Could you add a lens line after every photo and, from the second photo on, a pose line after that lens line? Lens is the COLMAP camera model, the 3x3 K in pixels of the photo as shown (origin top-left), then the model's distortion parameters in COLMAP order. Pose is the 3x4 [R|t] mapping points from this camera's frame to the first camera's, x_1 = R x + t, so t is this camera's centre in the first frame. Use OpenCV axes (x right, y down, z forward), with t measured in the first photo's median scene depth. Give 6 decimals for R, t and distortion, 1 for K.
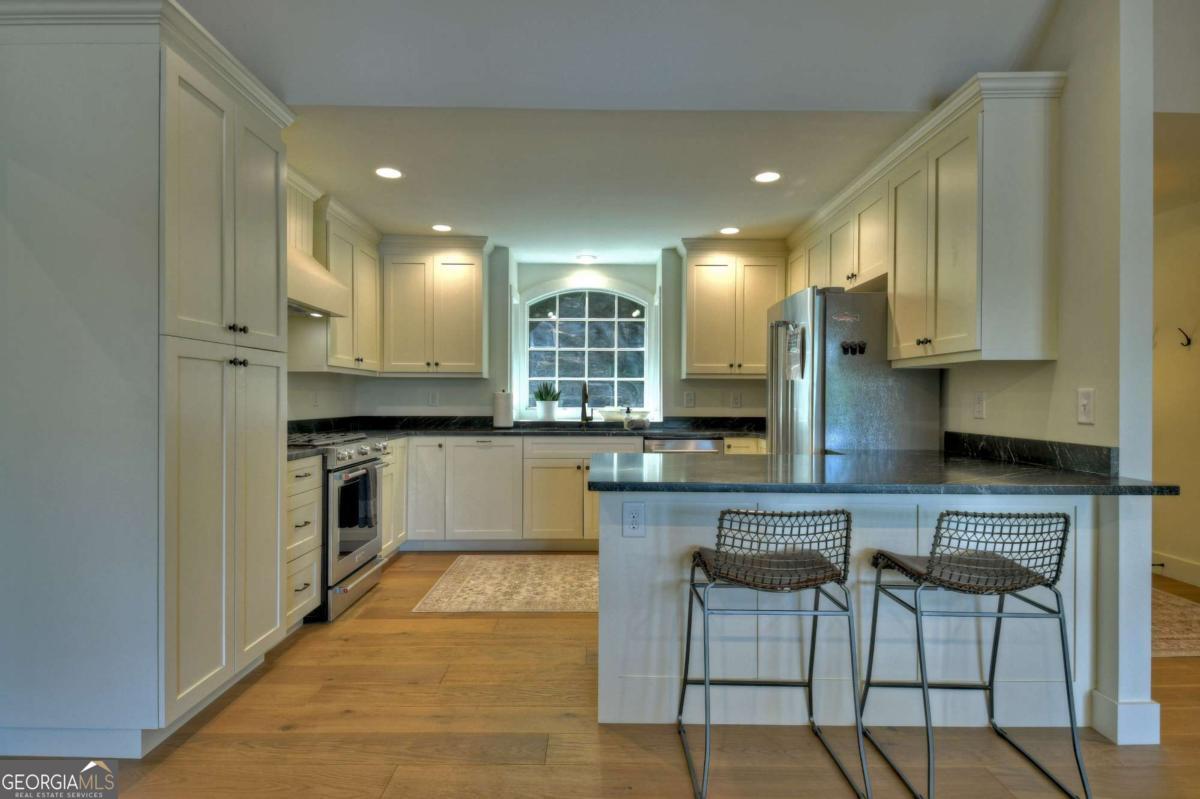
lens RADIAL K [[648.2, 0, 600.0], [0, 648.2, 399.5], [0, 0, 1]] dist [0.021313, -0.000940]
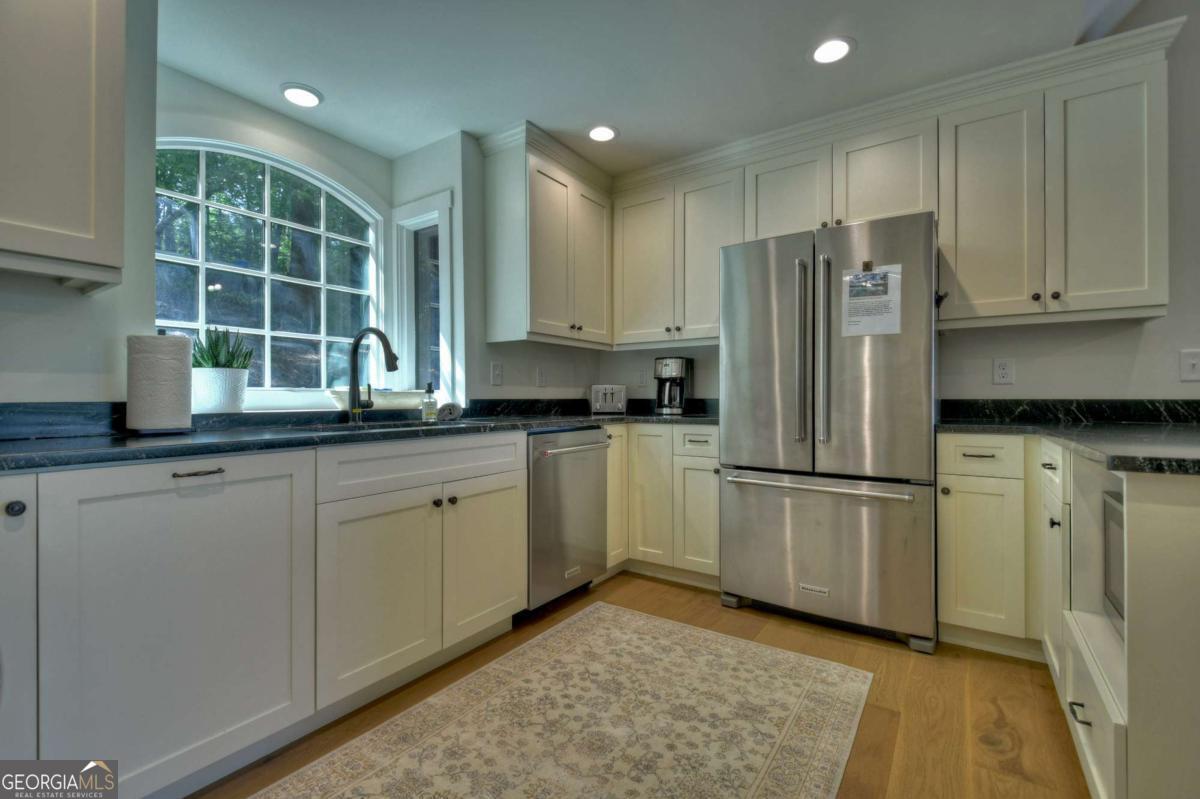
lens RADIAL K [[534.7, 0, 605.4], [0, 534.7, 395.4], [0, 0, 1]] dist [0.023442, -0.015501]
pose [[0.561089, -0.004885, 0.827741, -0.262410], [0.007995, 0.999968, 0.000482, 0.024180], [-0.827717, 0.006347, 0.561110, 0.611275]]
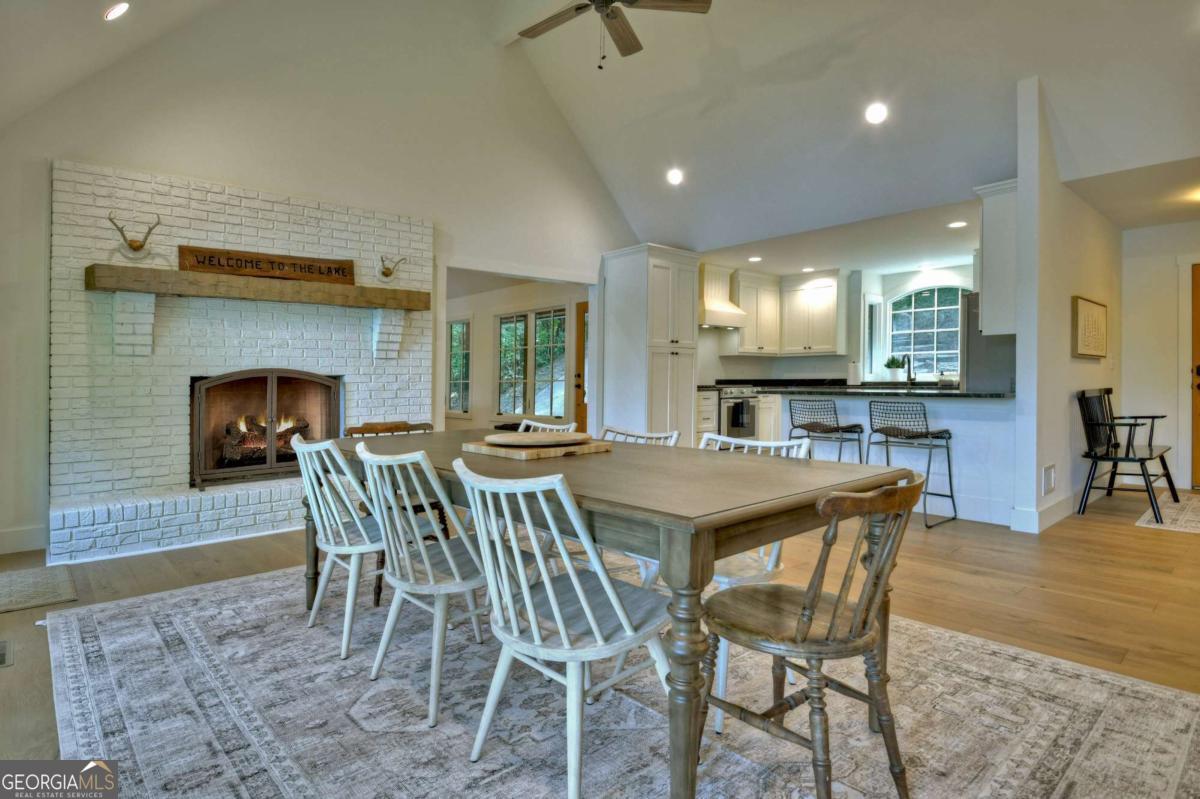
lens RADIAL K [[659.5, 0, 565.4], [0, 659.5, 398.9], [0, 0, 1]] dist [0.025186, -0.000935]
pose [[0.632907, 0.015614, -0.774070, 0.661484], [0.007383, 0.999629, 0.026201, 0.028079], [0.774192, -0.022298, 0.632558, -0.573816]]
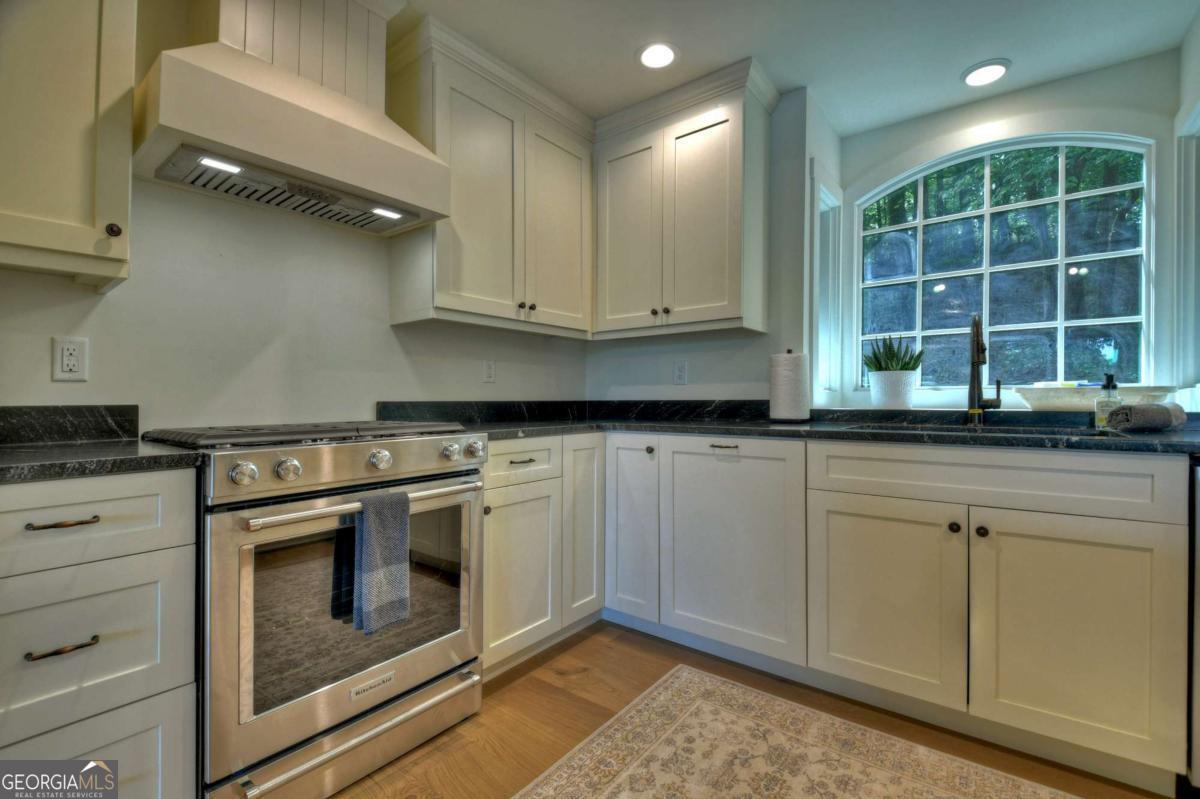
lens RADIAL K [[524.1, 0, 599.5], [0, 524.1, 401.9], [0, 0, 1]] dist [0.021171, -0.035183]
pose [[0.783435, -0.003207, -0.621465, -0.003558], [0.004765, 0.999988, 0.000845, 0.026774], [0.621455, -0.003623, 0.783441, 0.565850]]
